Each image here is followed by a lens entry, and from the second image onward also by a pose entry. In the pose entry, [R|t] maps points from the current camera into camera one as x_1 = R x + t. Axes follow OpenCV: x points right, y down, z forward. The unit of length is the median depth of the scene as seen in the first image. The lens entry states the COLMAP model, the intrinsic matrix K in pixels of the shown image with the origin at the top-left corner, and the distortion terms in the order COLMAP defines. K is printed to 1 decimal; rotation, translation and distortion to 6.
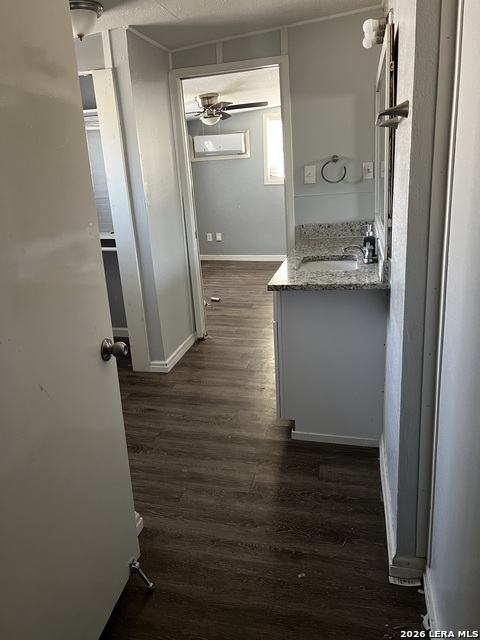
lens RADIAL K [[483.2, 0, 235.8], [0, 483.2, 320.1], [0, 0, 1]] dist [0.059021, -0.059461]
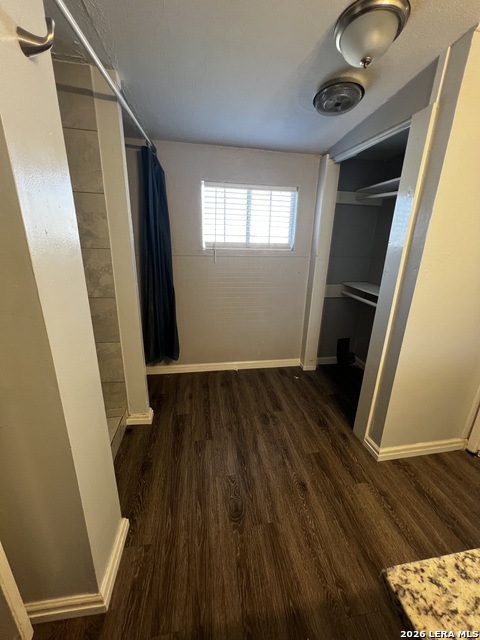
lens RADIAL K [[257.5, 0, 240.7], [0, 257.5, 318.8], [0, 0, 1]] dist [0.000802, 0.000079]
pose [[0.391322, 0.336271, -0.856615, 0.095888], [-0.323478, 0.921707, 0.214052, -0.186254], [0.861527, 0.193333, 0.469460, 0.619312]]
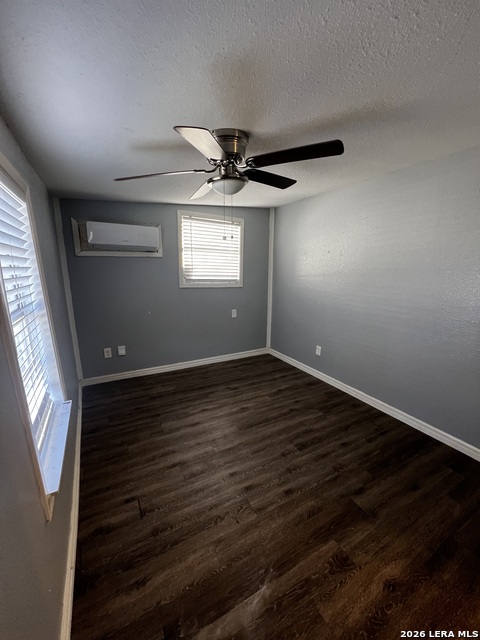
lens RADIAL K [[257.5, 0, 240.7], [0, 257.5, 318.8], [0, 0, 1]] dist [0.000802, 0.000079]
pose [[0.730528, -0.078425, 0.678365, -0.454295], [0.159208, 0.985569, -0.057509, -0.441565], [-0.664065, 0.150013, 0.732471, 1.466955]]
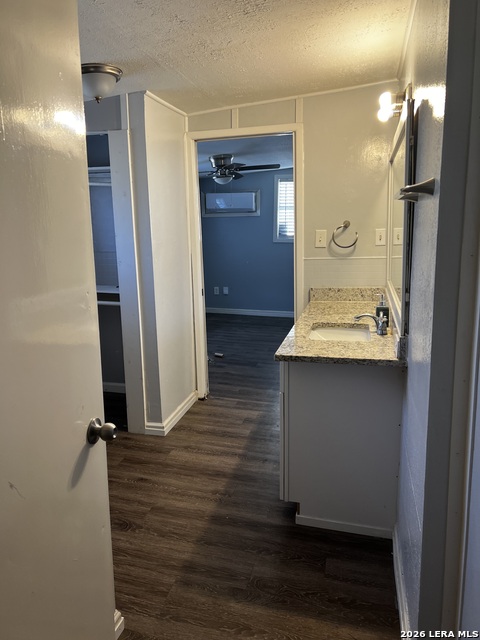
lens RADIAL K [[483.3, 0, 235.6], [0, 483.3, 316.5], [0, 0, 1]] dist [0.058110, -0.064169]
pose [[0.998961, 0.044211, -0.011064, -0.003239], [-0.045154, 0.993039, -0.108789, -0.031774], [0.006177, 0.109175, 0.994003, 0.045215]]
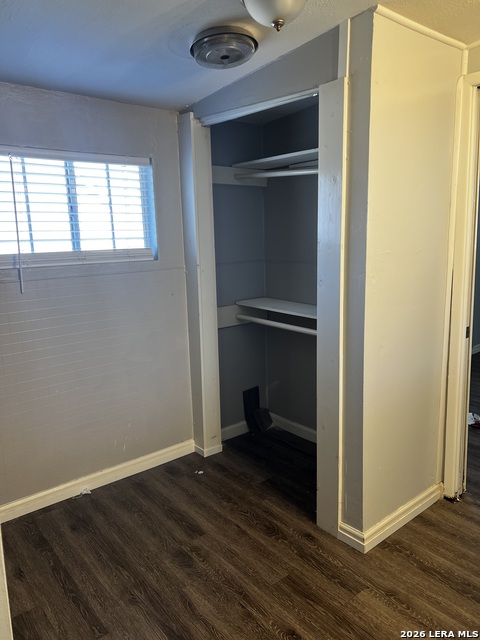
lens RADIAL K [[483.3, 0, 235.6], [0, 483.3, 316.5], [0, 0, 1]] dist [0.058110, -0.064169]
pose [[0.798381, 0.143422, -0.584823, 0.055228], [-0.203023, 0.978467, -0.037201, -0.152725], [0.566895, 0.148433, 0.810308, 0.450290]]
